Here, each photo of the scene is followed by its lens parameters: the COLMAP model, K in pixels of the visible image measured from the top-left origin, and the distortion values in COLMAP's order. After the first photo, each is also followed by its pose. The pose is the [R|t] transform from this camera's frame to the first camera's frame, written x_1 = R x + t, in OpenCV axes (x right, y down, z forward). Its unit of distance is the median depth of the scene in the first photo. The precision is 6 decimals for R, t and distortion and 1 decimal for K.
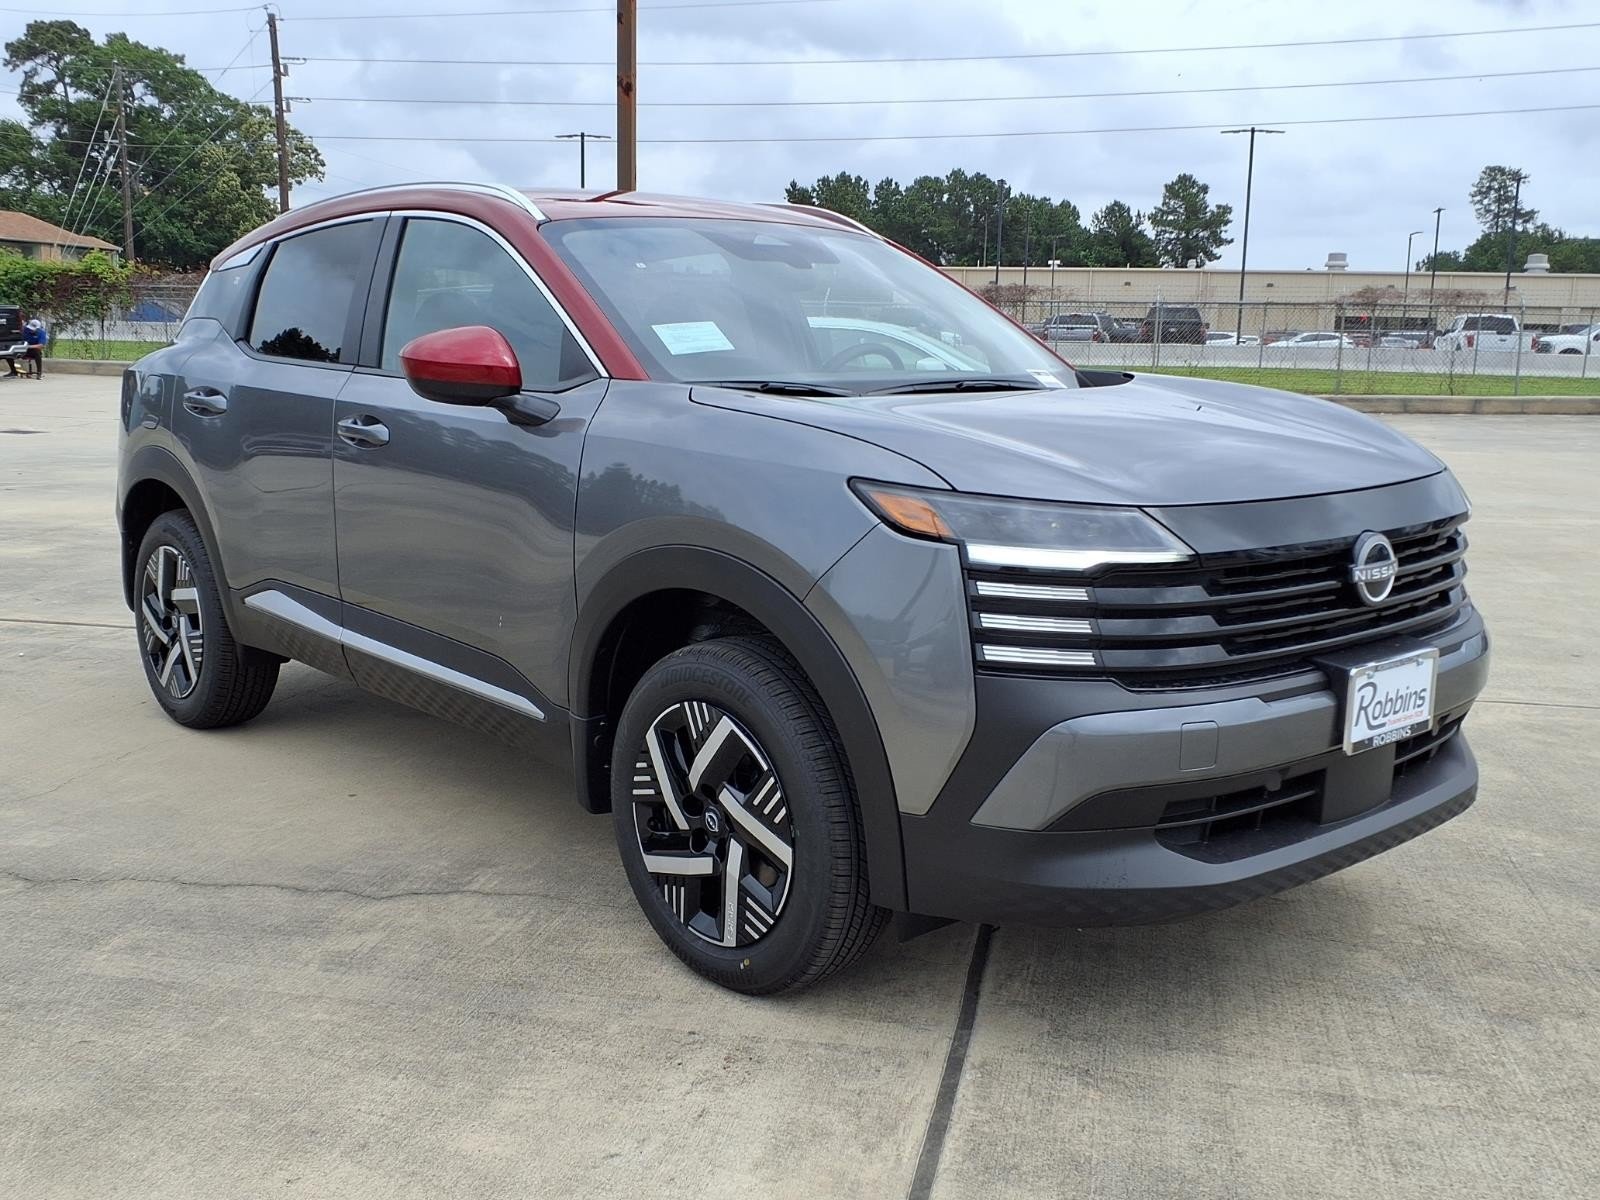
lens RADIAL K [[1621.5, 0, 795.4], [0, 1621.5, 543.4], [0, 0, 1]] dist [0.160792, -0.373183]
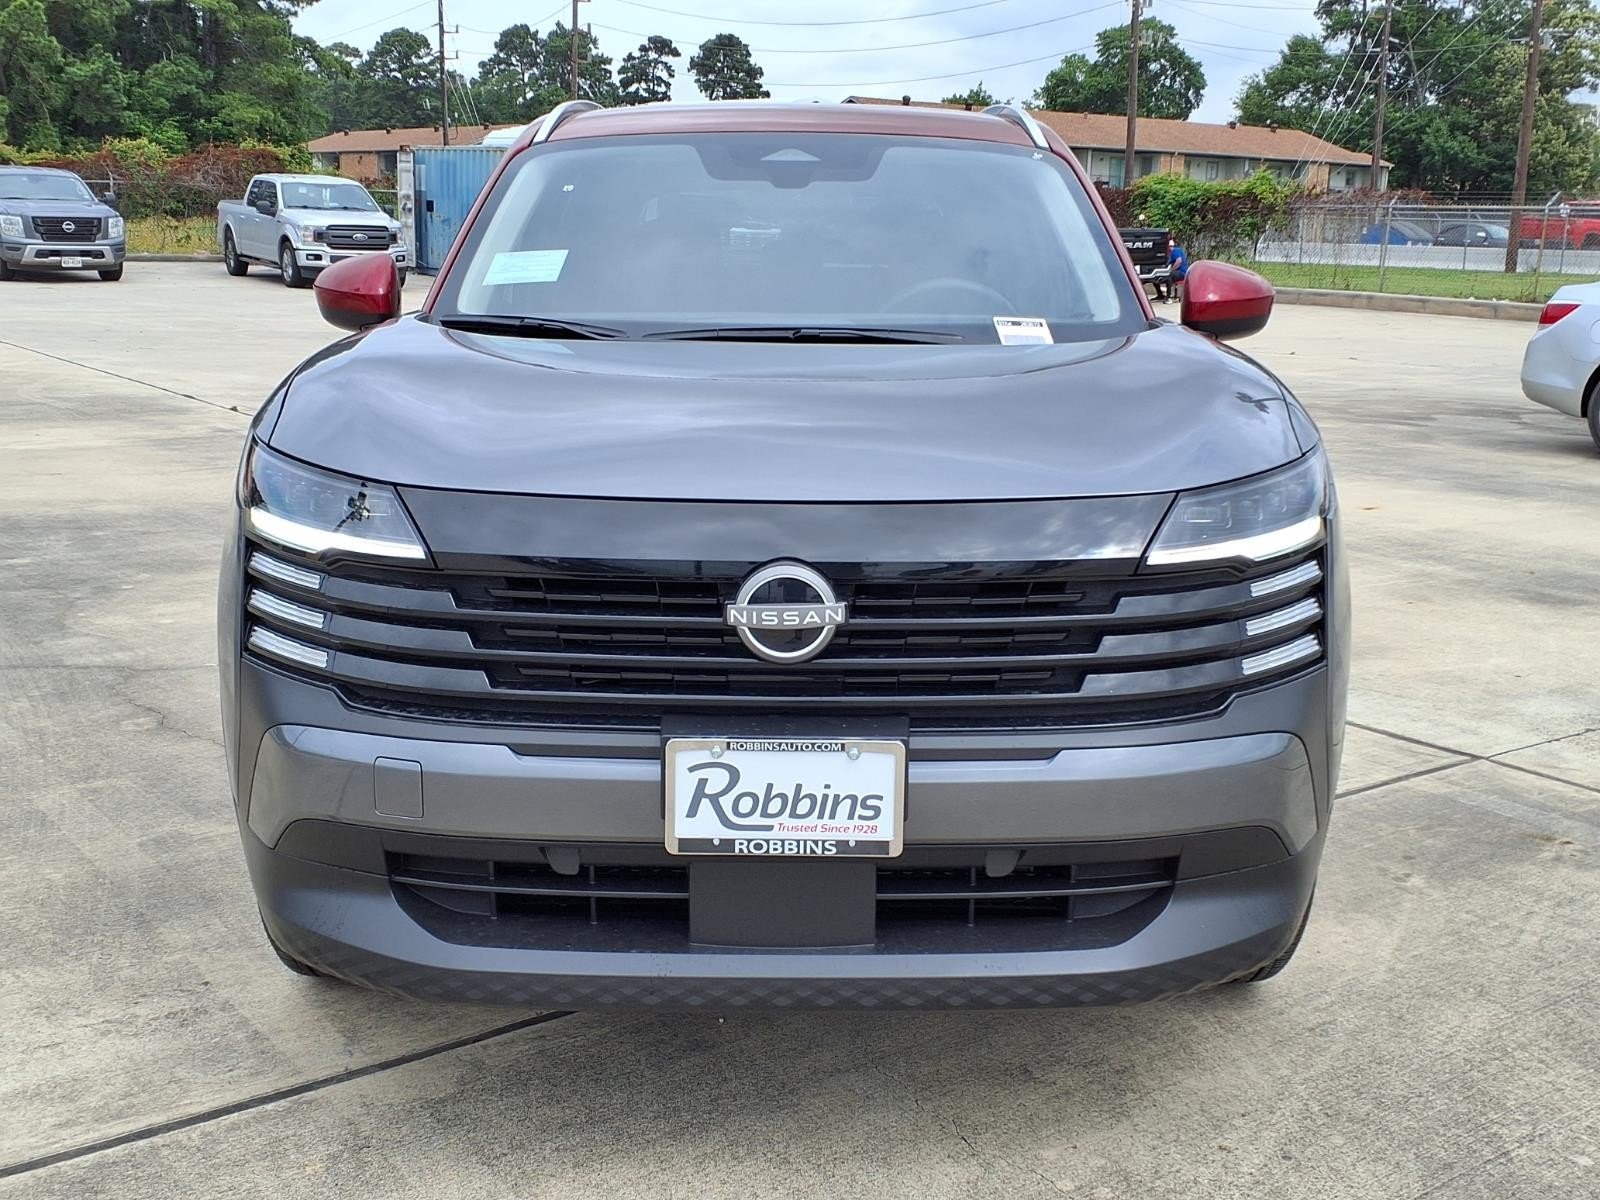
lens RADIAL K [[1783.5, 0, 793.7], [0, 1783.5, 515.9], [0, 0, 1]] dist [0.088156, -0.175379]
pose [[0.740091, 0.106564, -0.664010, 0.813710], [-0.095686, 0.994006, 0.052874, -0.063058], [0.665664, 0.024405, 0.745852, 0.397072]]
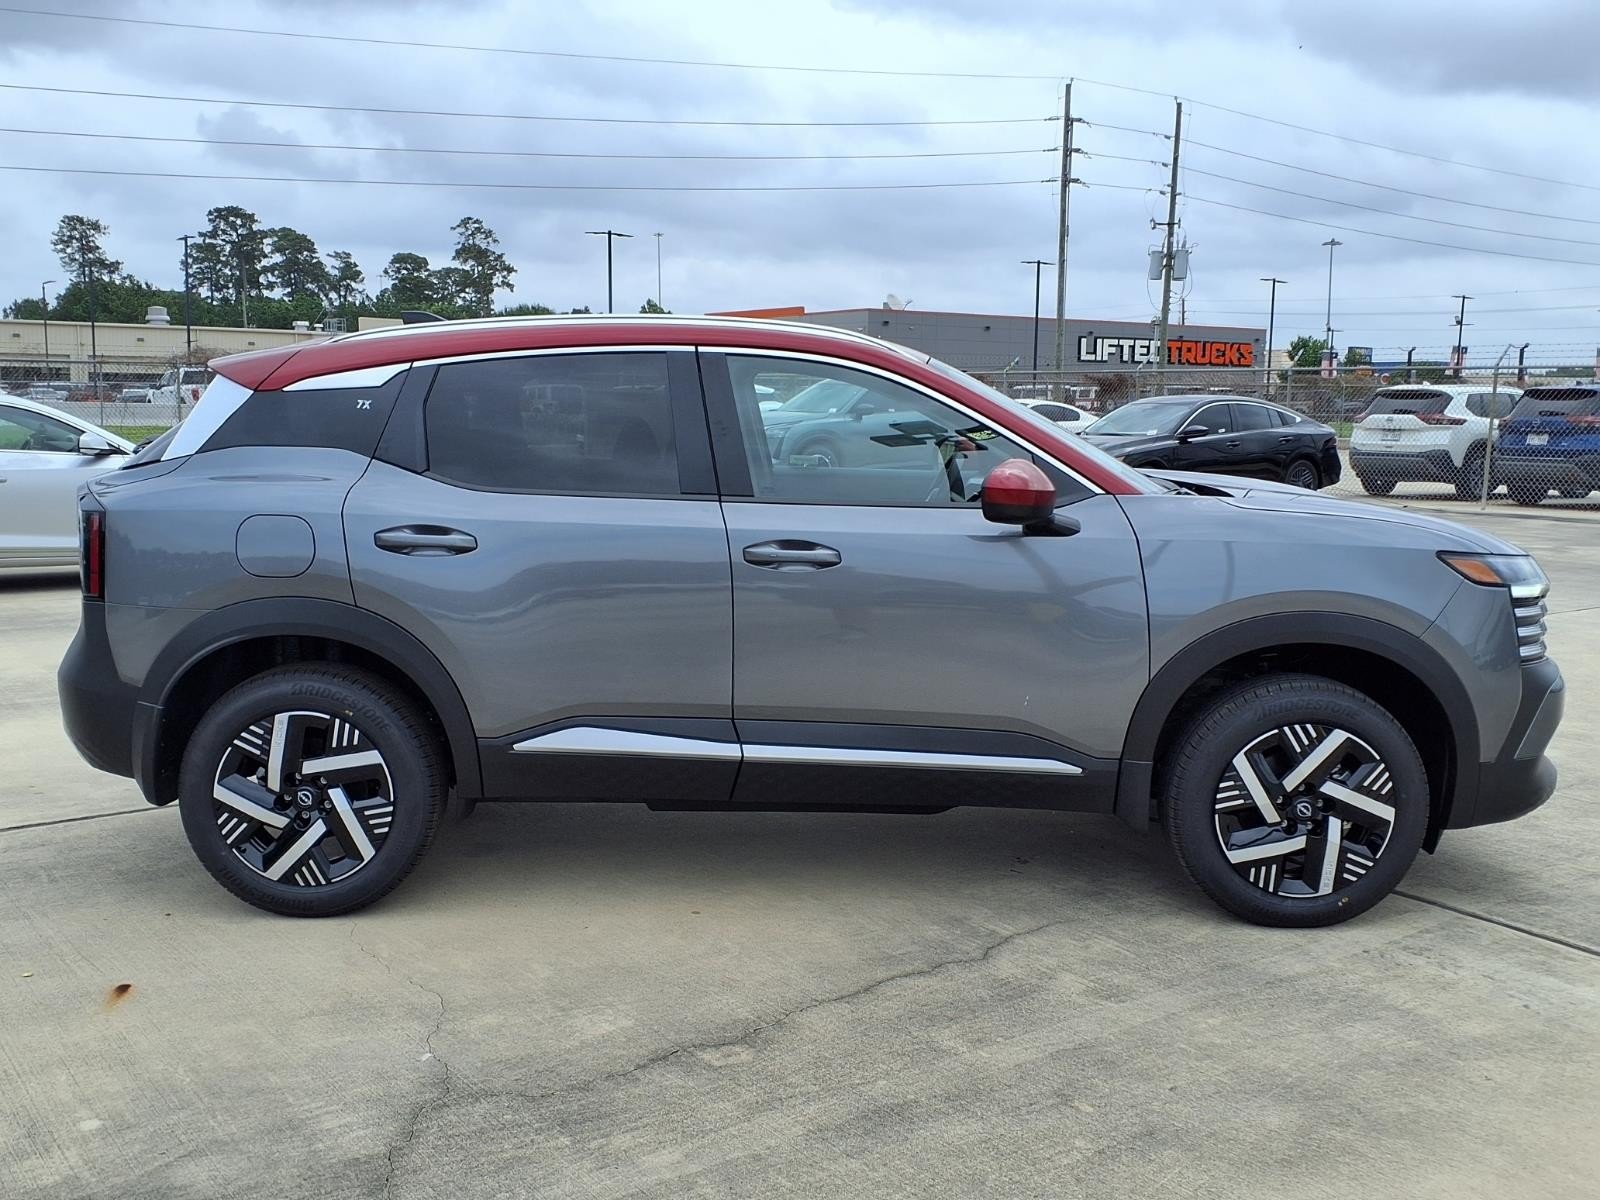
lens RADIAL K [[1621.5, 0, 795.4], [0, 1621.5, 543.4], [0, 0, 1]] dist [0.160792, -0.373183]
pose [[0.669739, -0.080148, 0.738258, -1.318718], [0.099839, 0.994851, 0.017432, -0.118677], [-0.735854, 0.062032, 0.674293, 0.351667]]
